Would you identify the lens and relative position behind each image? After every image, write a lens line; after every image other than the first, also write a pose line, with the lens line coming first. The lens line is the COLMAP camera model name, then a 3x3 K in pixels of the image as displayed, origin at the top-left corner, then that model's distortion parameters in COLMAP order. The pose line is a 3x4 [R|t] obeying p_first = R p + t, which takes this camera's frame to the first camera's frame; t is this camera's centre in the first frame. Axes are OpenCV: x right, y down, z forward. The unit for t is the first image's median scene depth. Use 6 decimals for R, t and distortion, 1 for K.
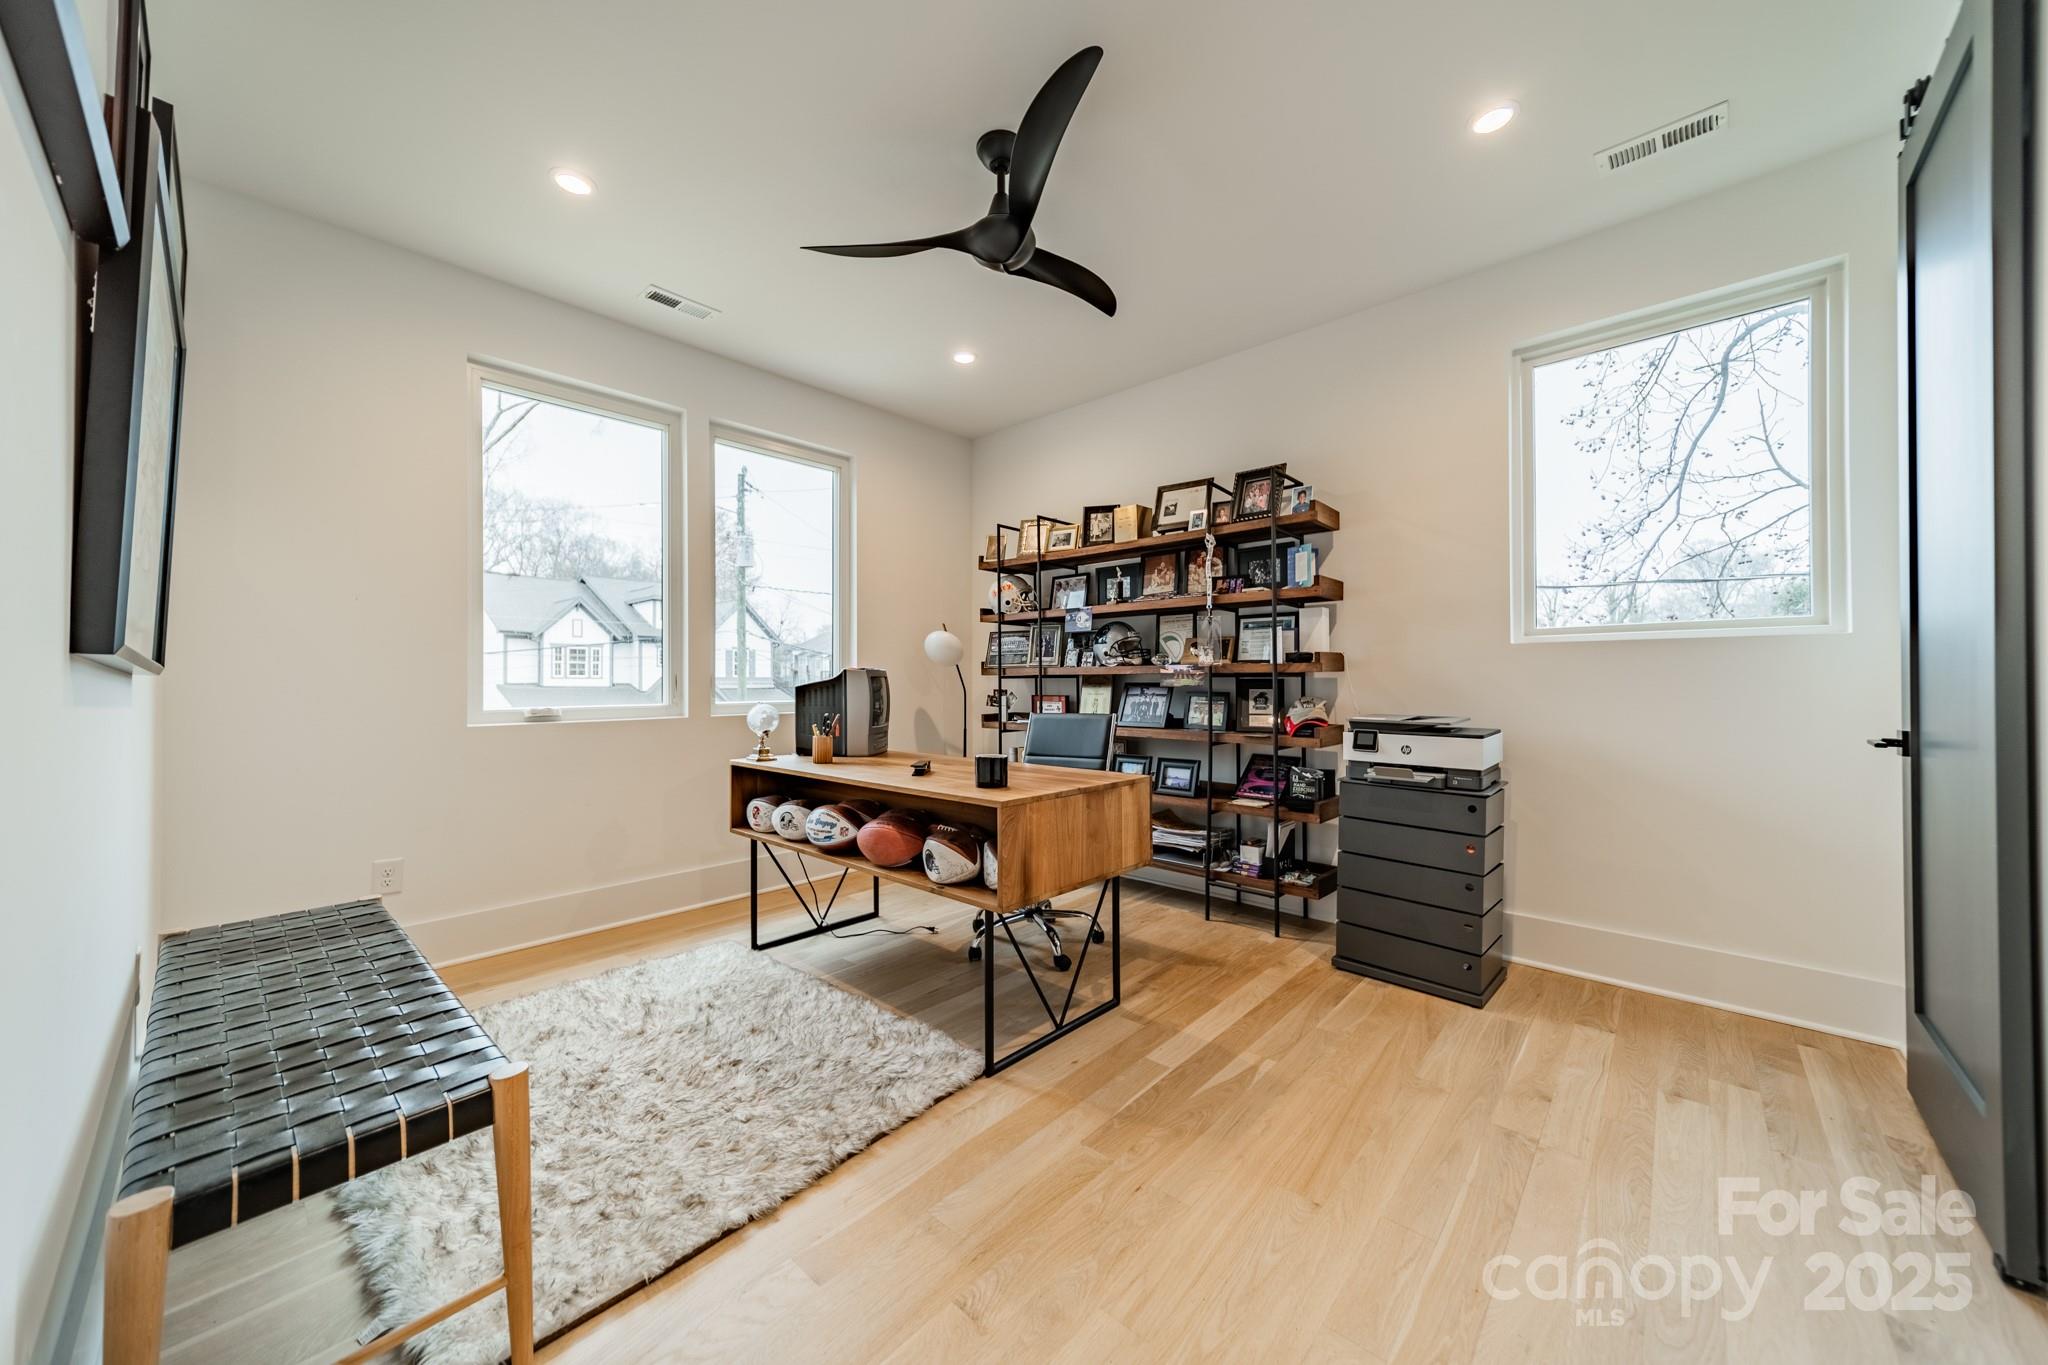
lens RADIAL K [[721.7, 0, 1031.7], [0, 721.7, 684.3], [0, 0, 1]] dist [0.002759, 0.000259]
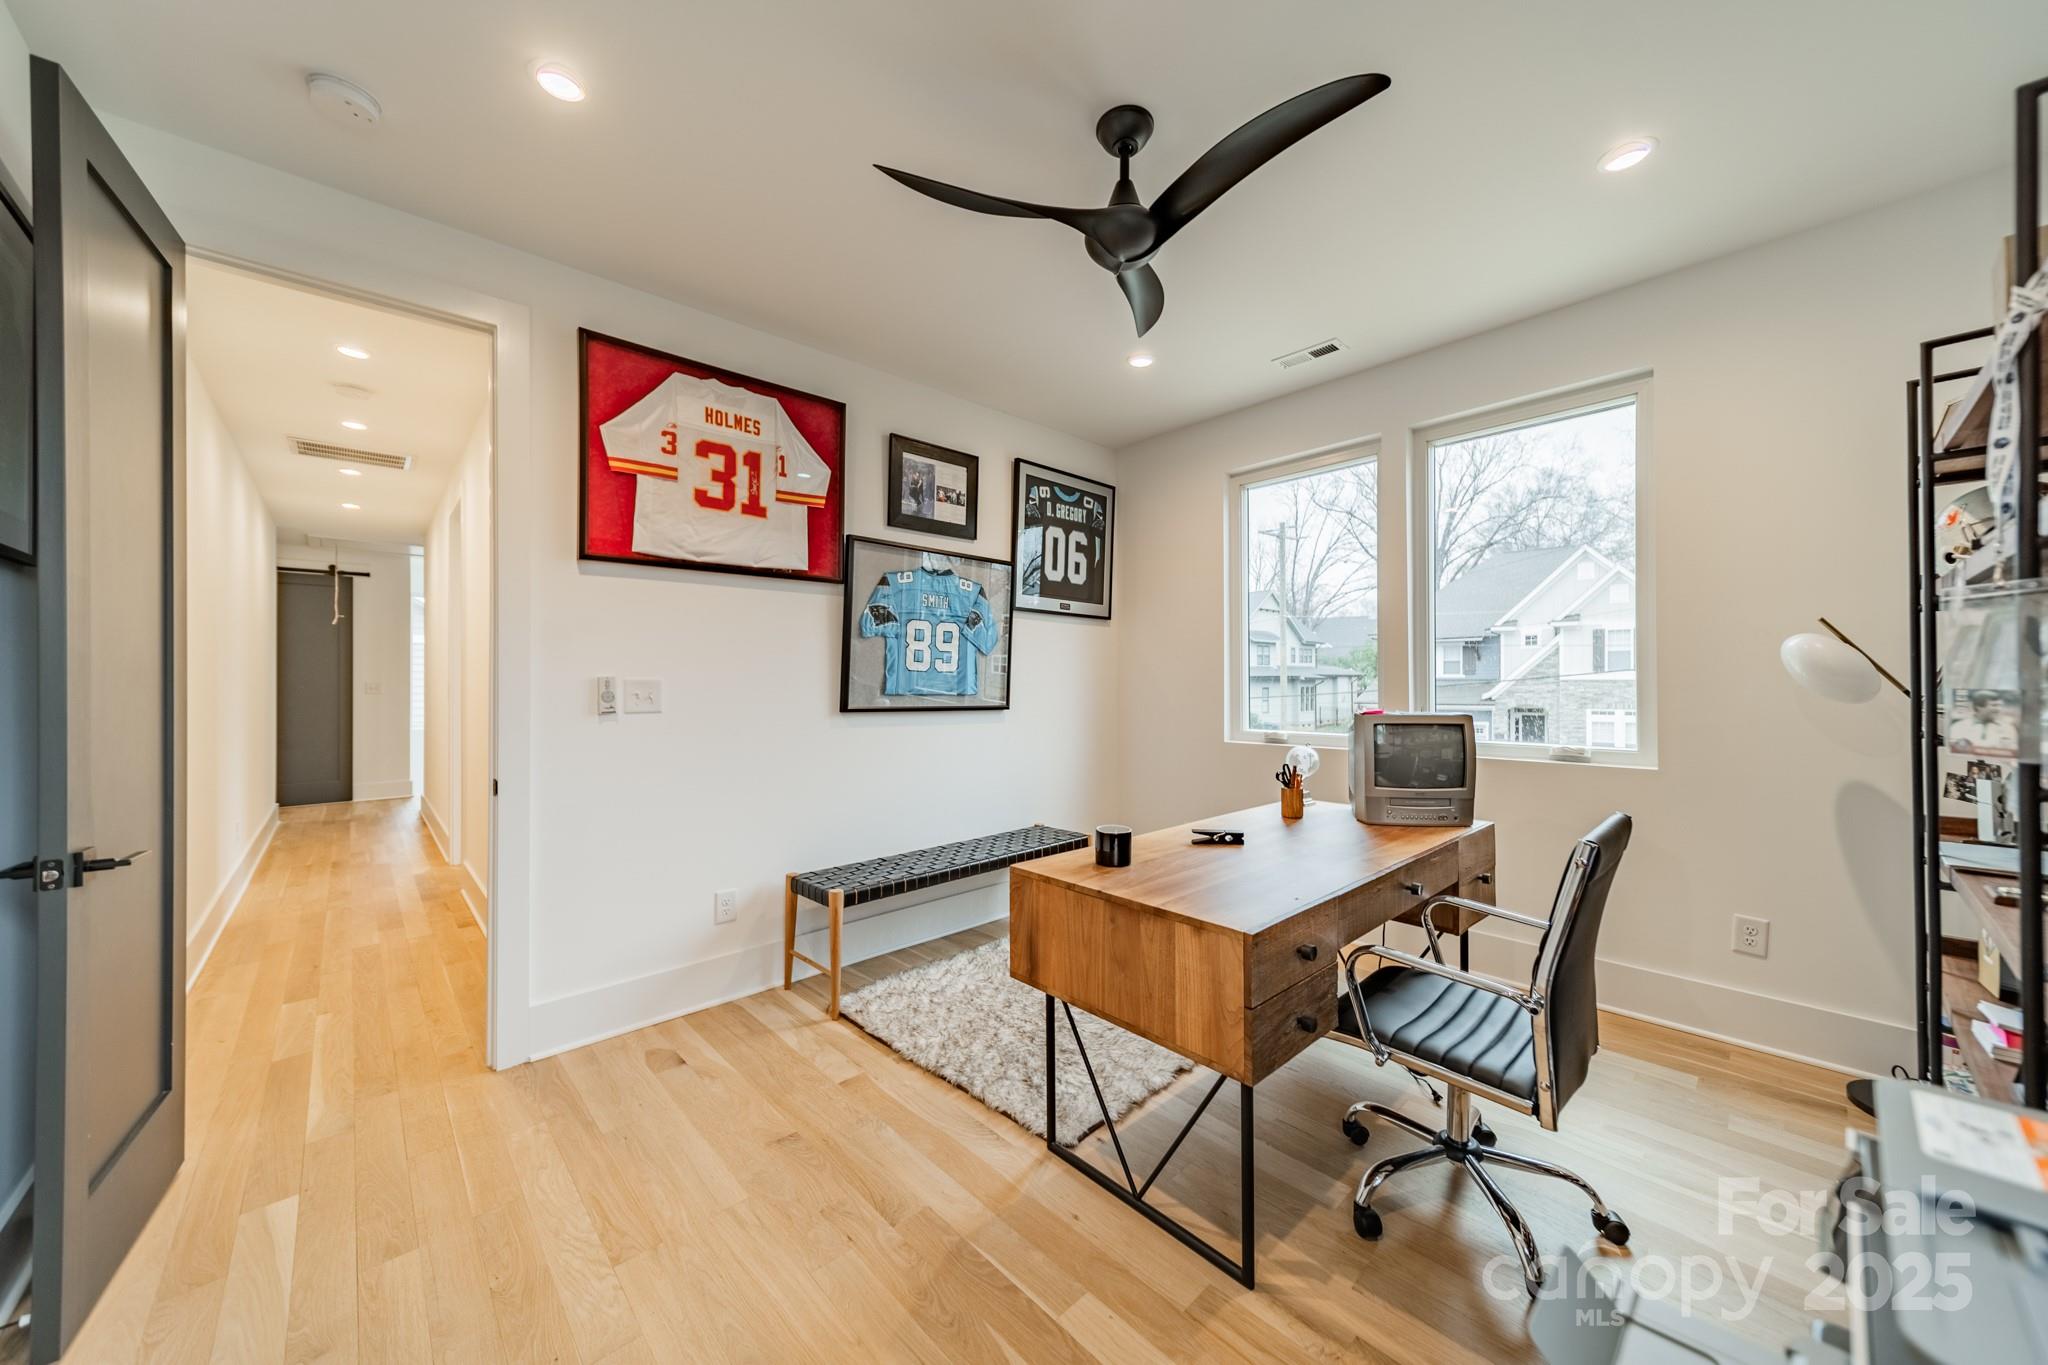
lens RADIAL K [[721.7, 0, 1033.8], [0, 721.7, 675.5], [0, 0, 1]] dist [0.002759, 0.000259]
pose [[-0.089677, -0.003314, -0.995965, 0.893462], [0.009819, 0.999943, -0.004211, -0.092091], [0.995922, -0.010157, -0.089640, 1.039549]]
